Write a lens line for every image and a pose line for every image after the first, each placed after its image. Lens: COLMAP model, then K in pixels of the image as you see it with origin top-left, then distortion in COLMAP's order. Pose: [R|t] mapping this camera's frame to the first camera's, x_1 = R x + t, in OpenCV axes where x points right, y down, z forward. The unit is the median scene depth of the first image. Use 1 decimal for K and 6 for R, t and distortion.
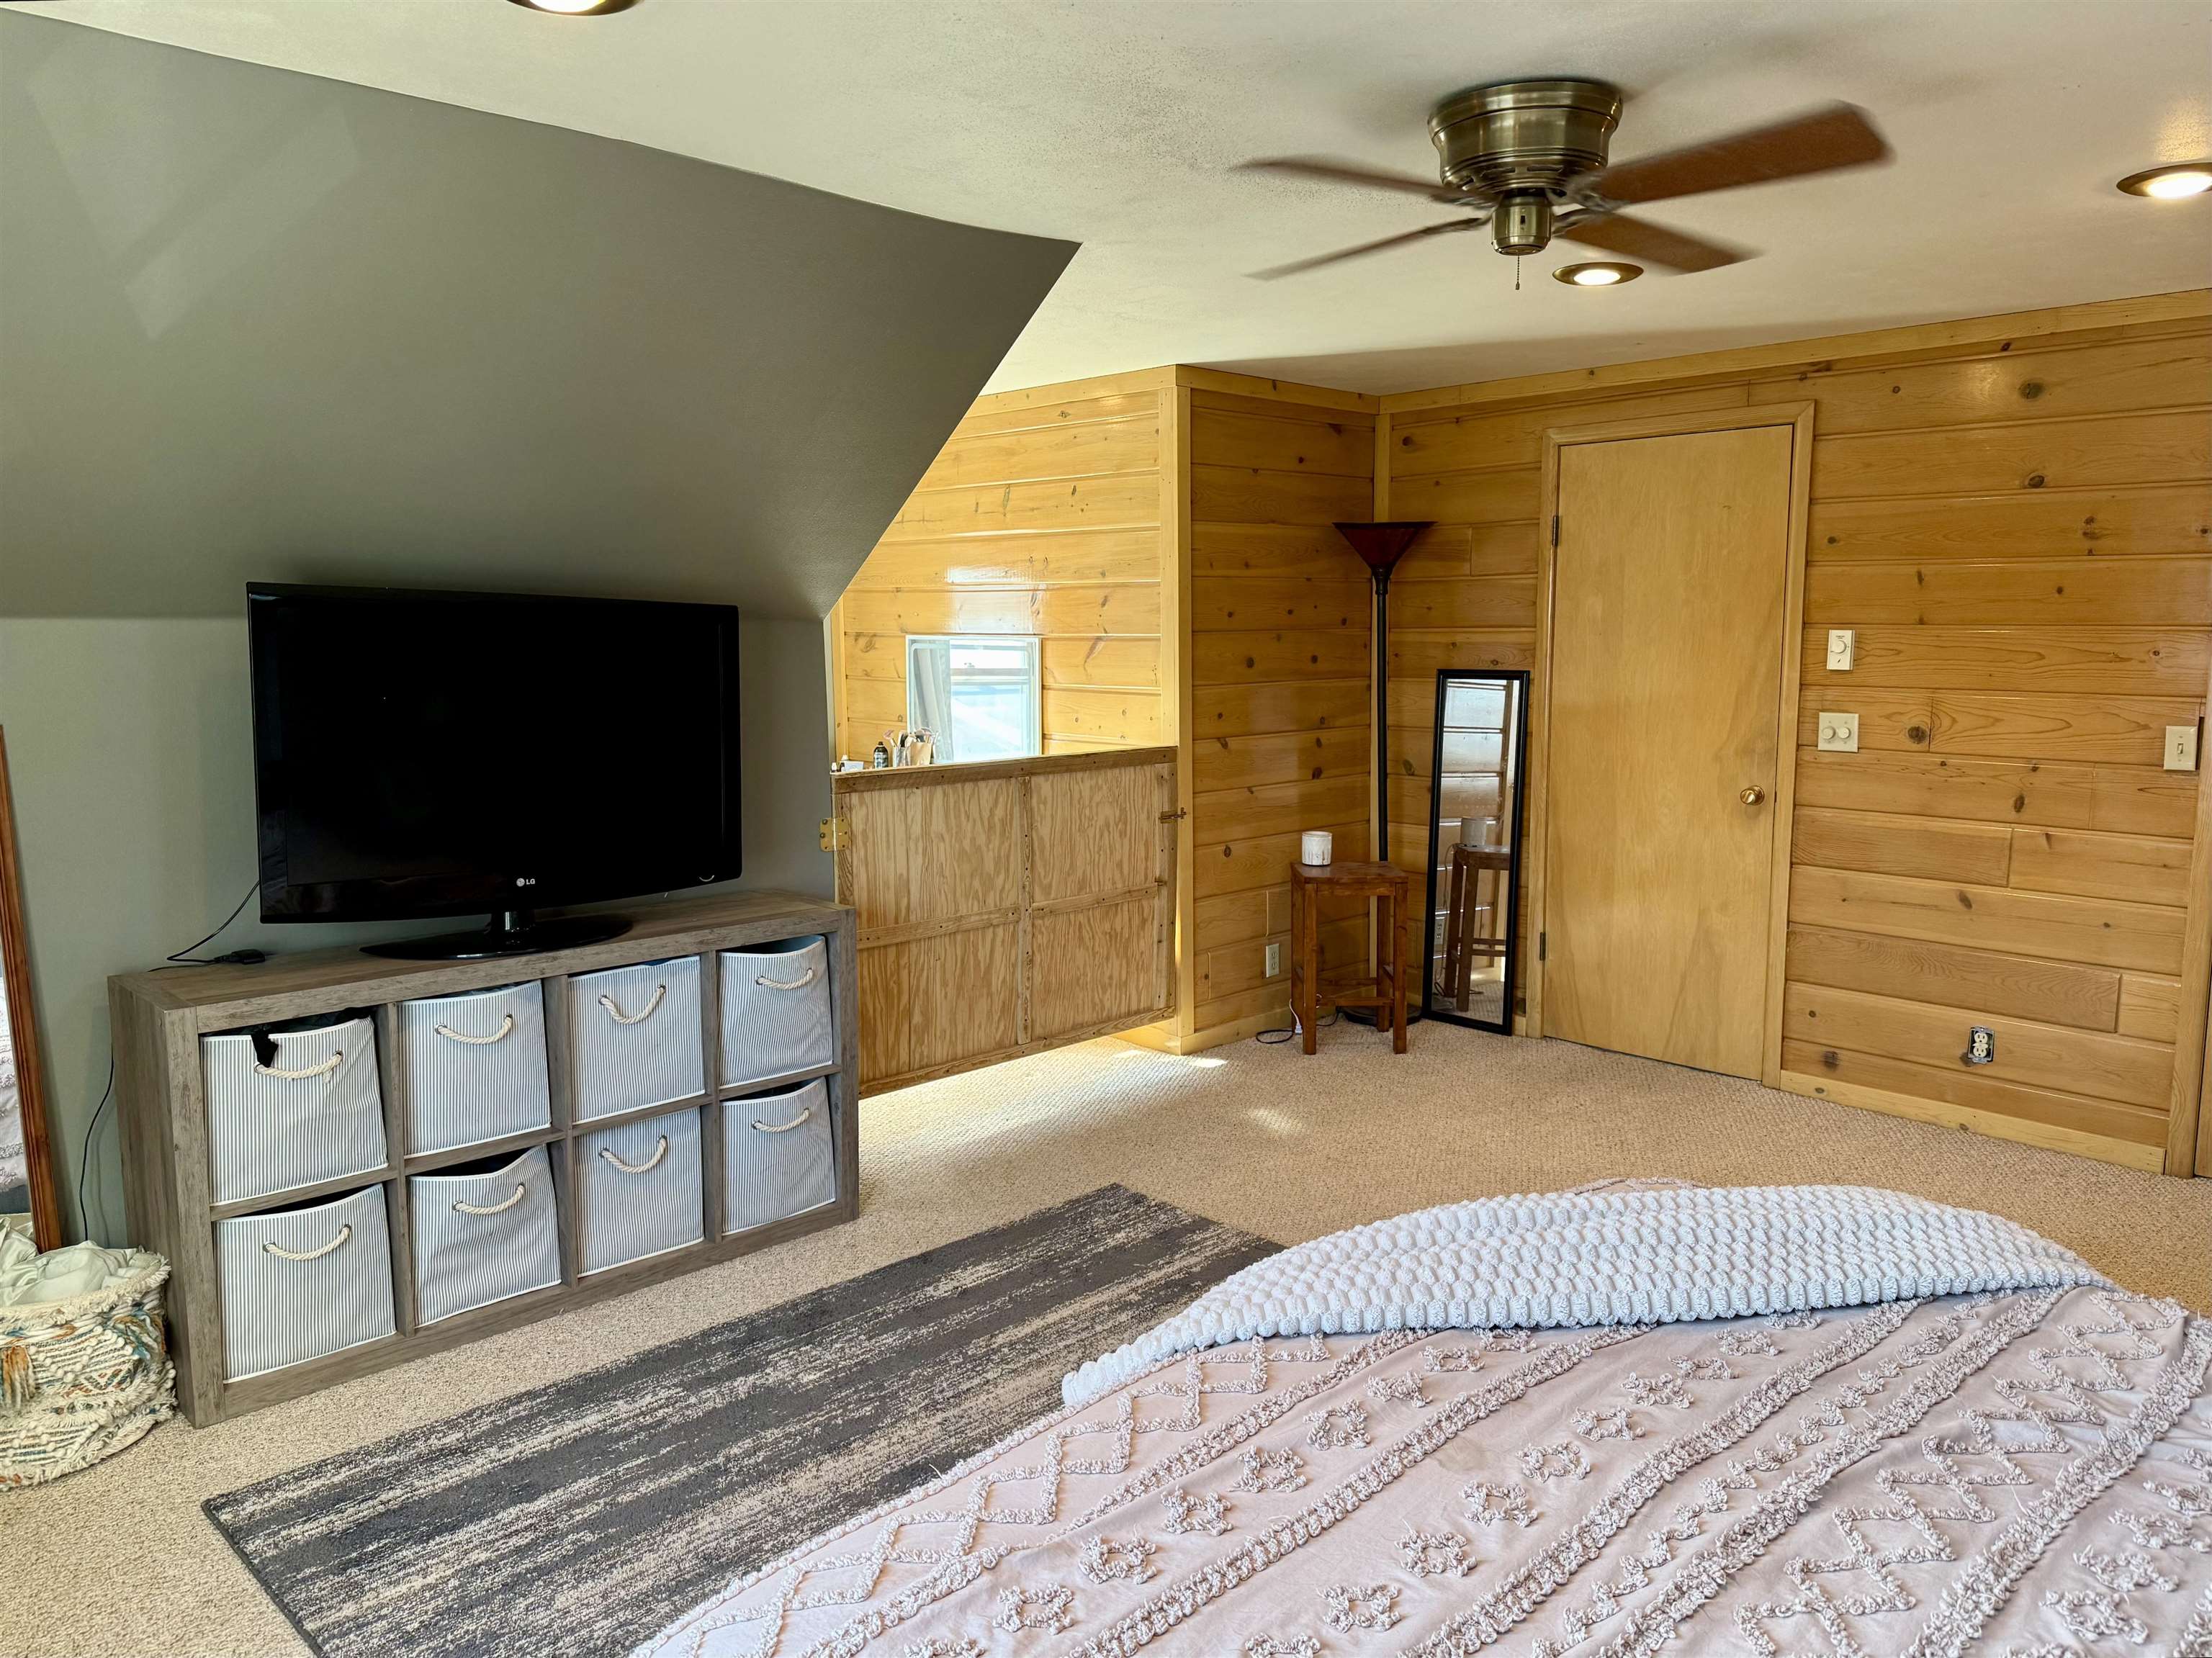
lens RADIAL K [[1540.7, 0, 1106.5], [0, 1540.7, 840.6], [0, 0, 1]] dist [0.148238, -0.224916]
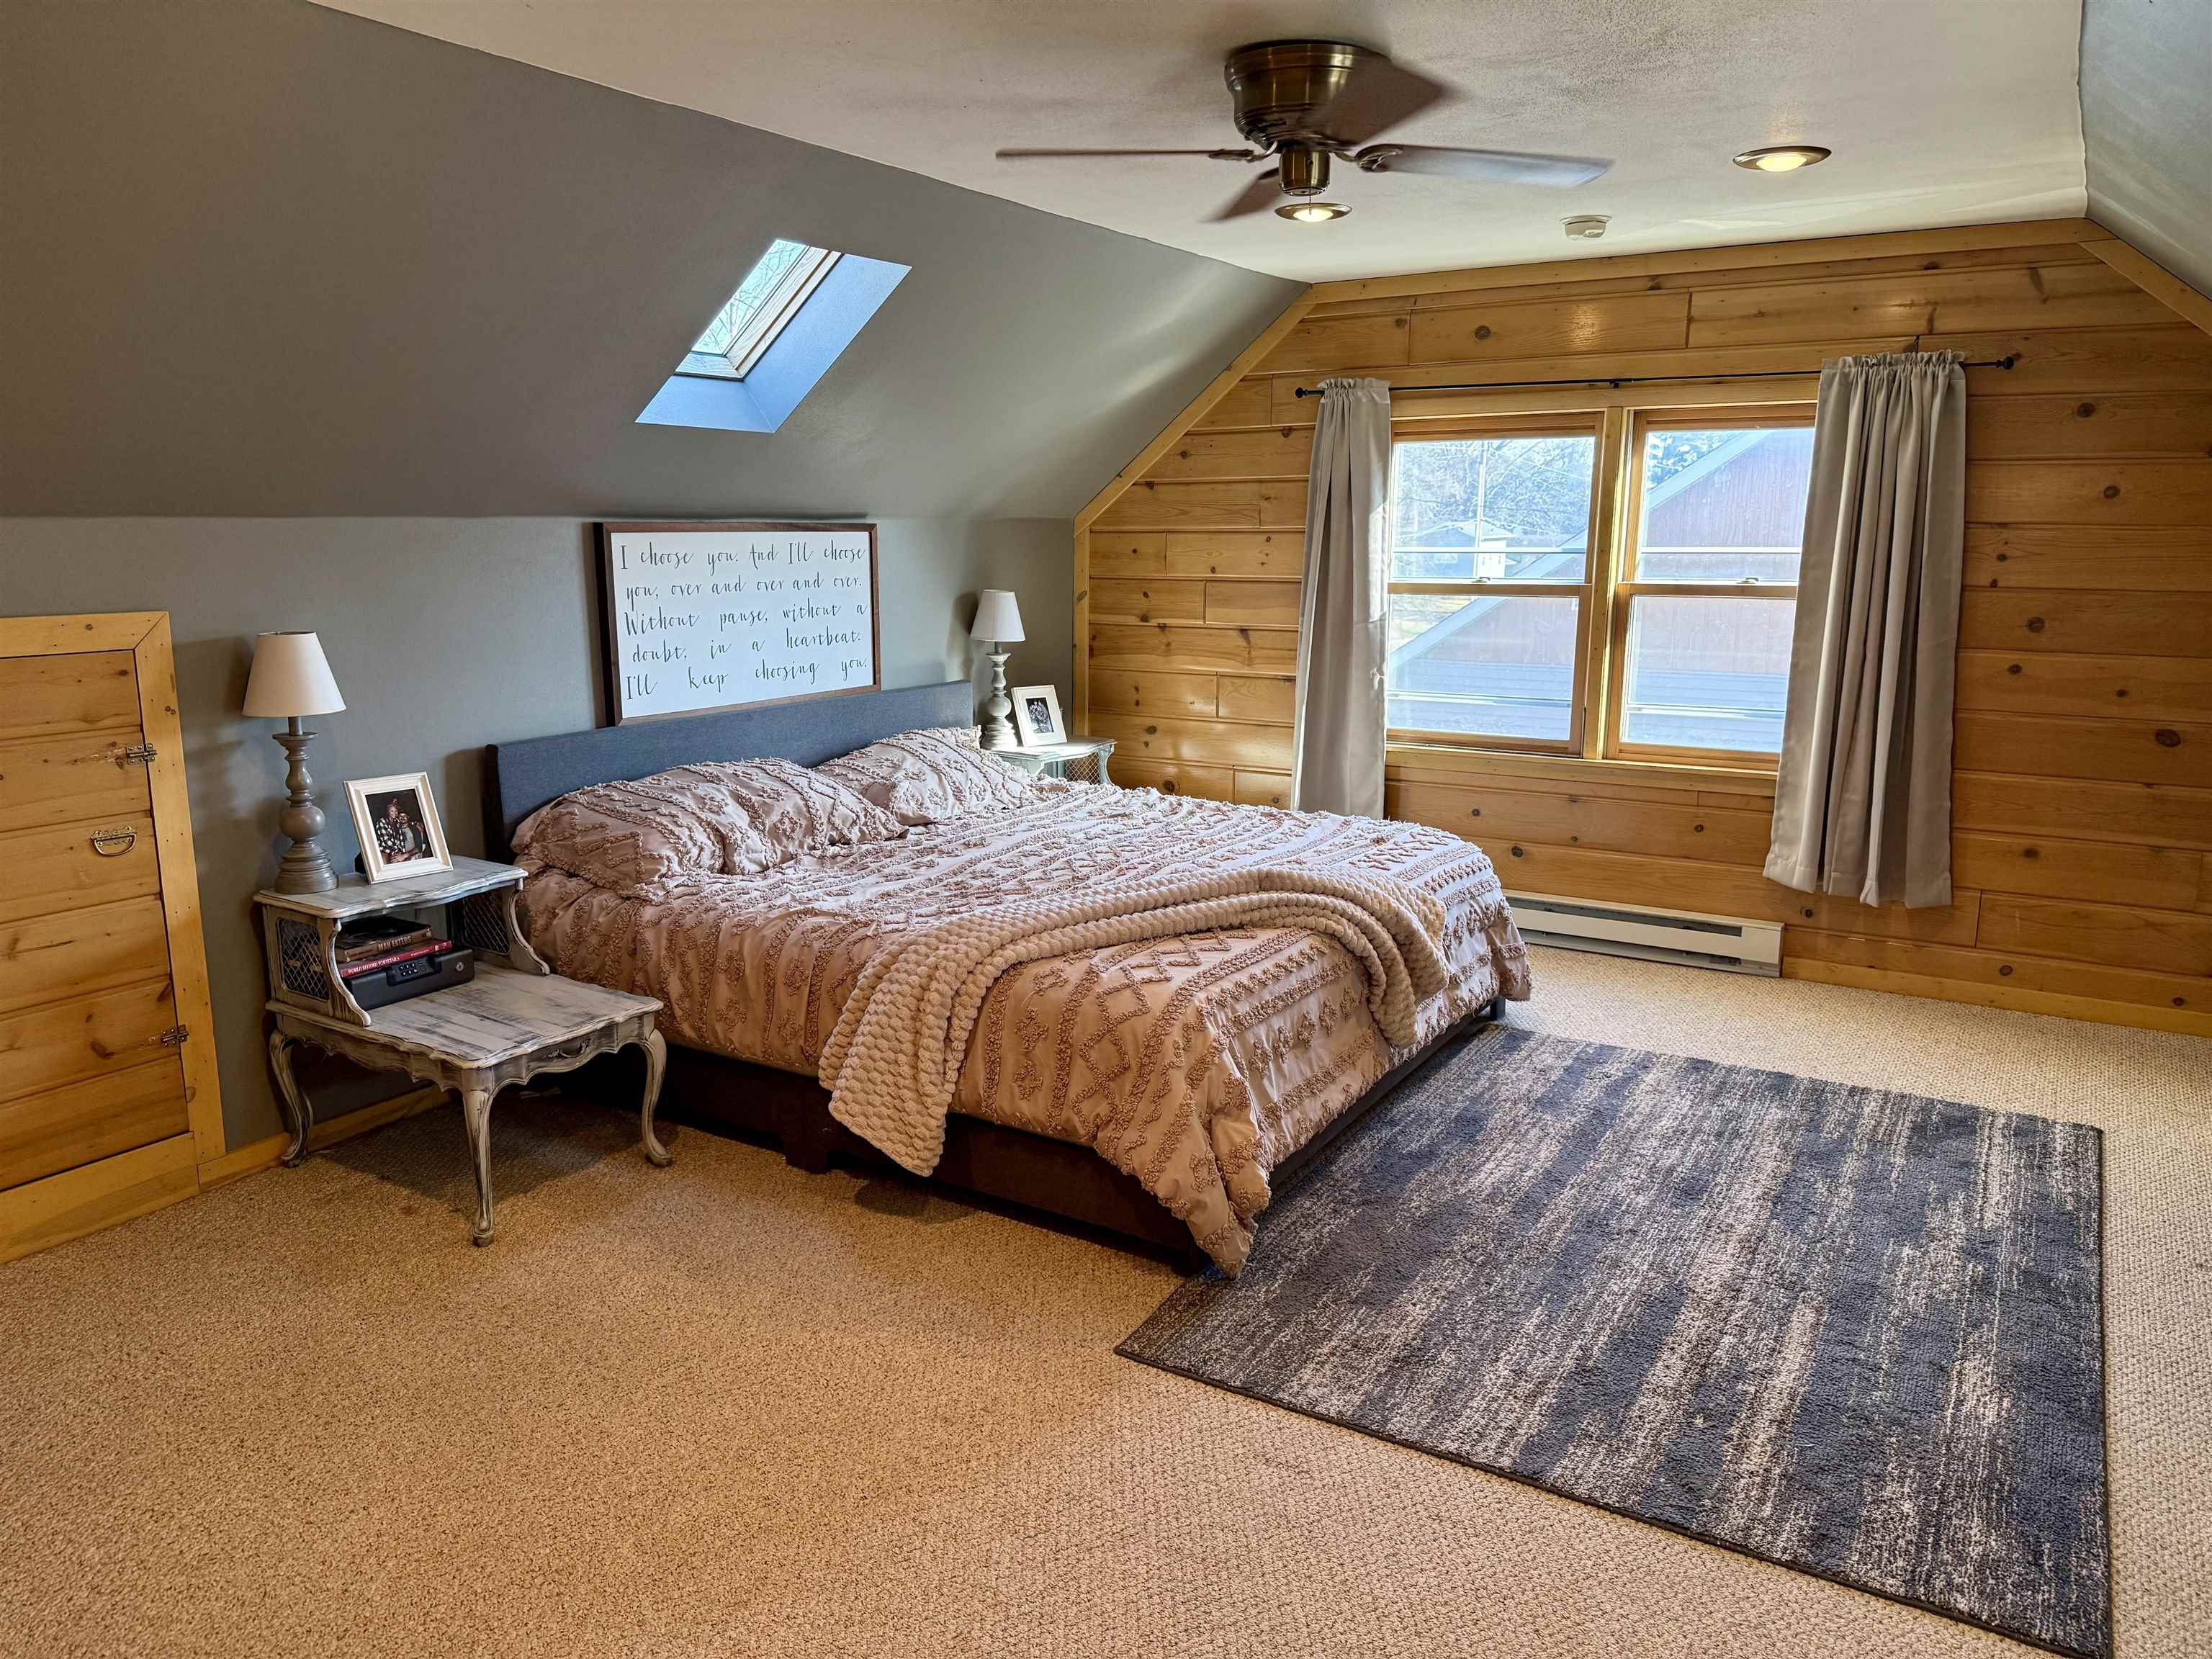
lens RADIAL K [[1583.3, 0, 1115.6], [0, 1583.3, 857.4], [0, 0, 1]] dist [0.101352, -0.100051]
pose [[-0.964161, 0.056886, -0.259148, 0.403624], [-0.038873, 0.935916, 0.350072, -0.181248], [0.262455, 0.347600, -0.900162, 1.197995]]
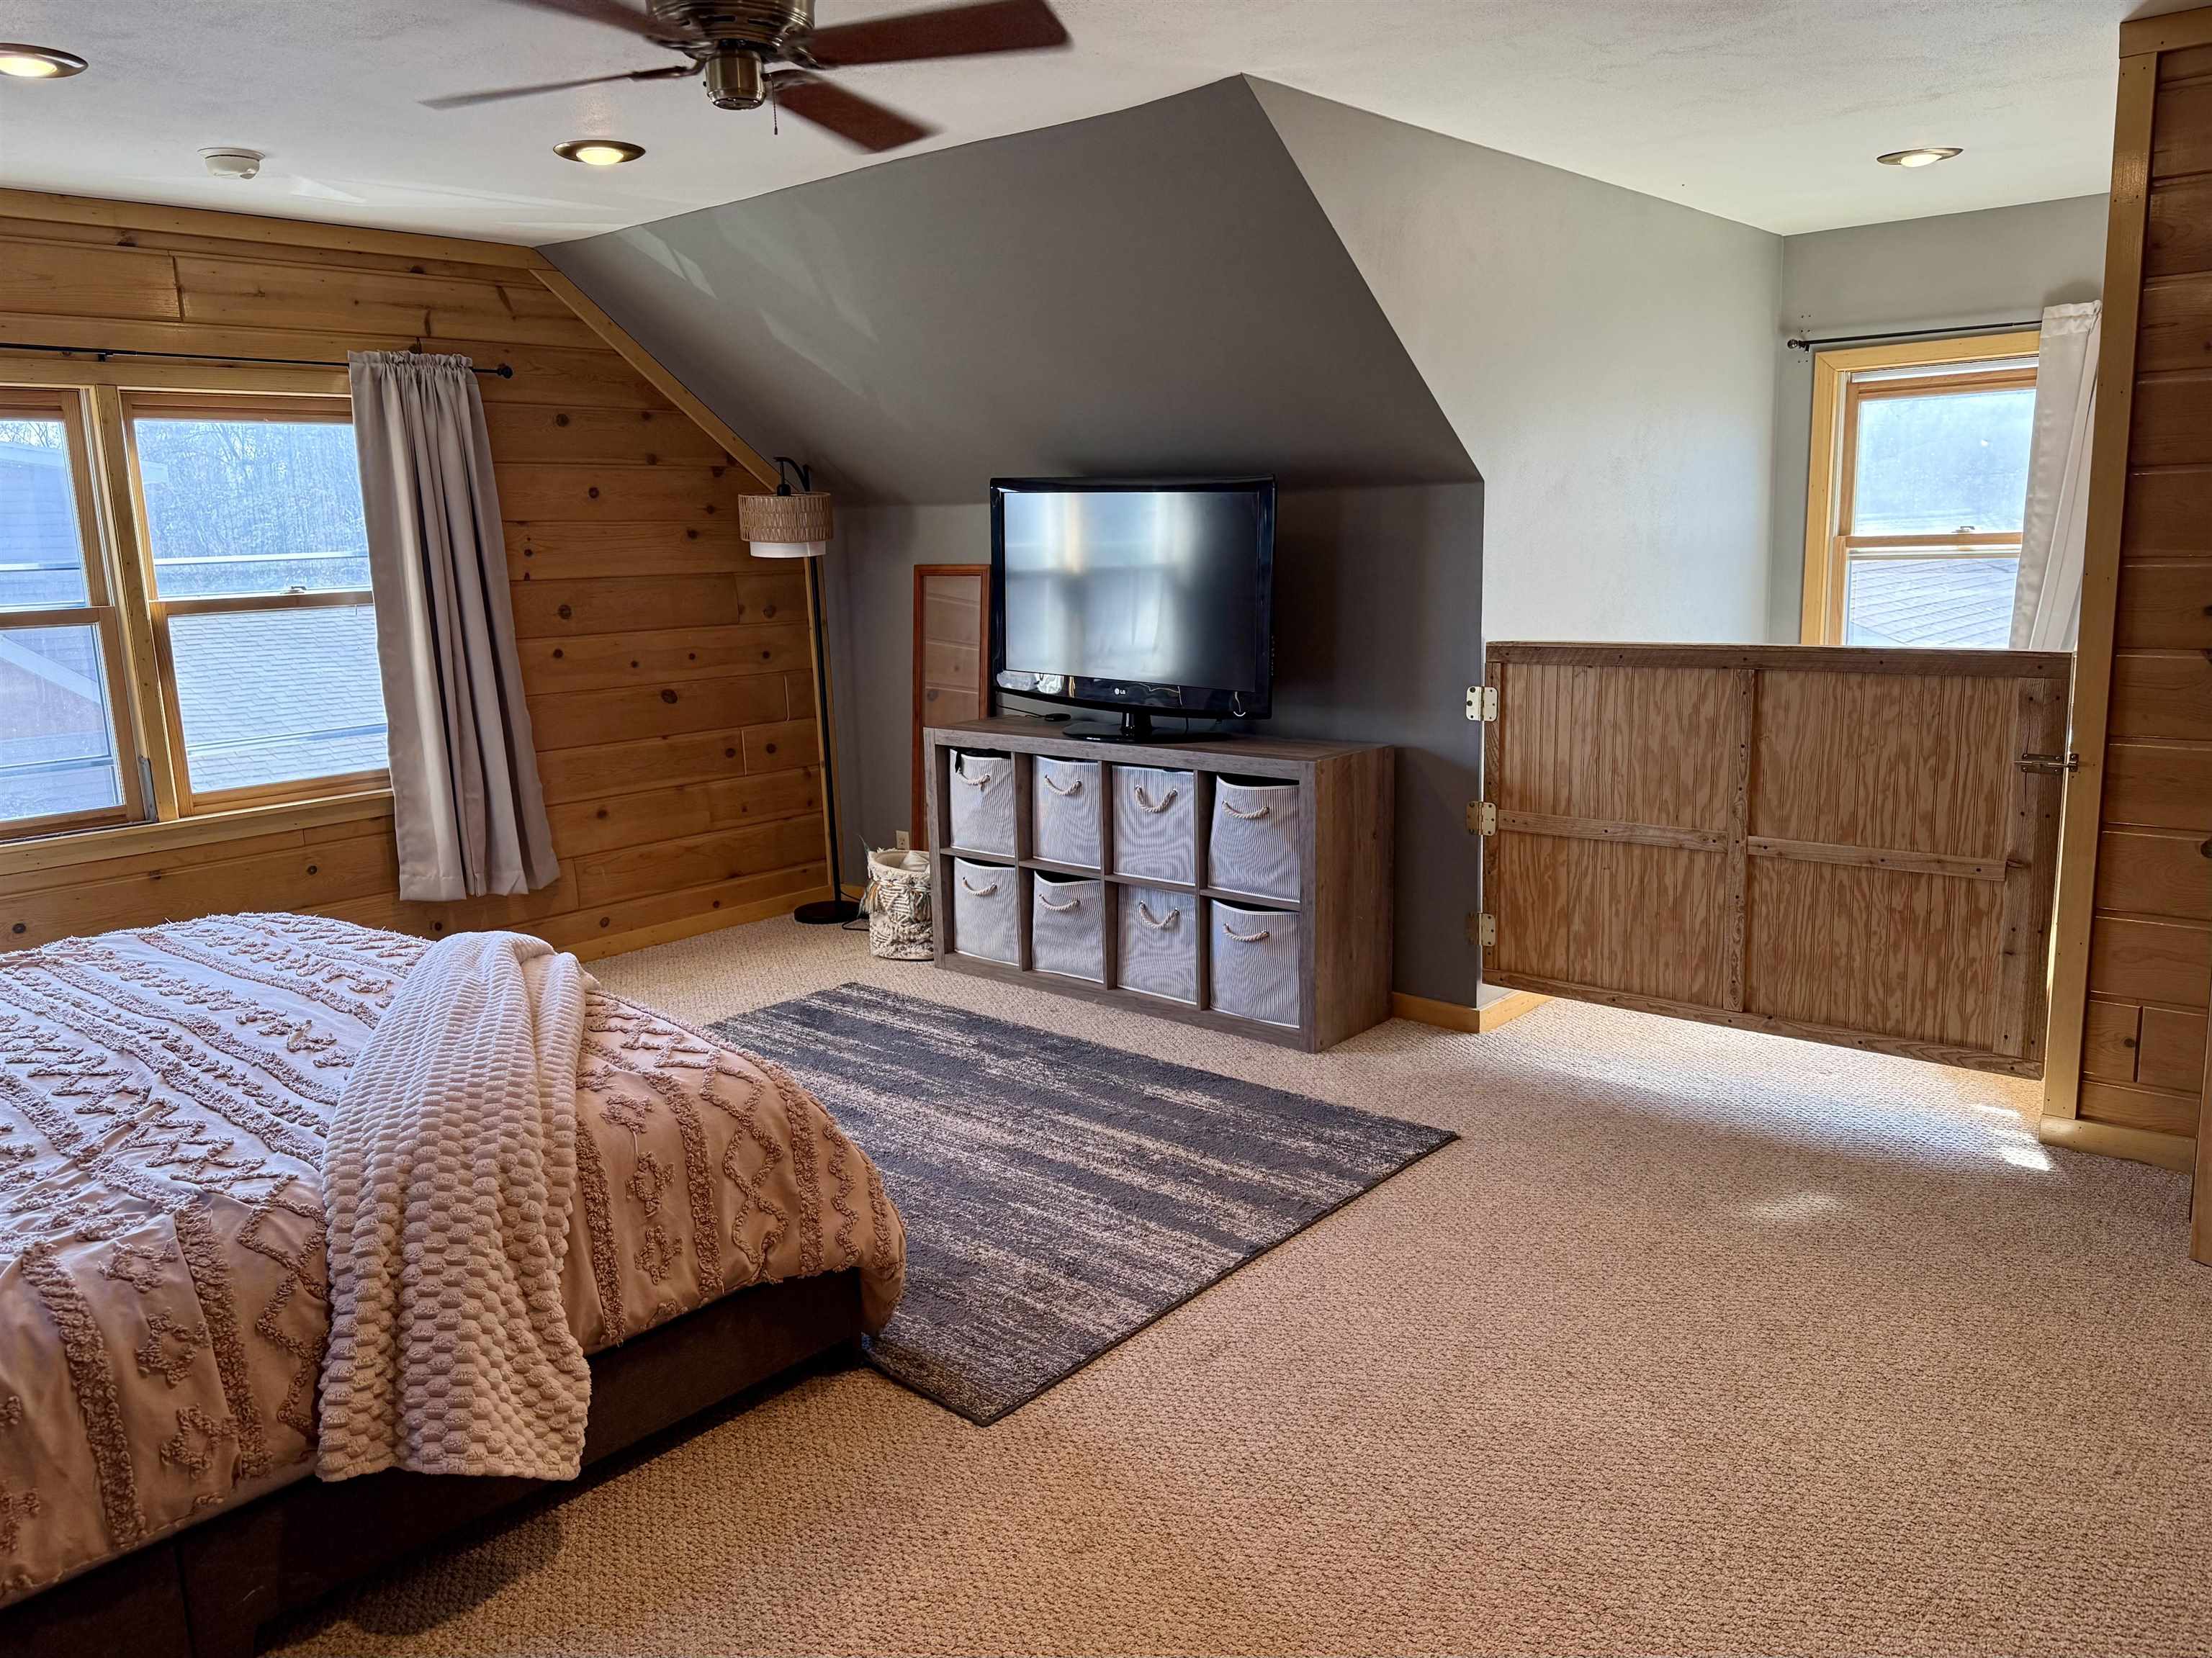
lens RADIAL K [[1613.8, 0, 1148.9], [0, 1613.8, 855.6], [0, 0, 1]] dist [0.112687, -0.158134]
pose [[0.108176, 0.195269, -0.974766, 0.775396], [-0.112053, 0.976666, 0.183214, -0.071036], [0.987797, 0.089406, 0.127533, 0.644715]]
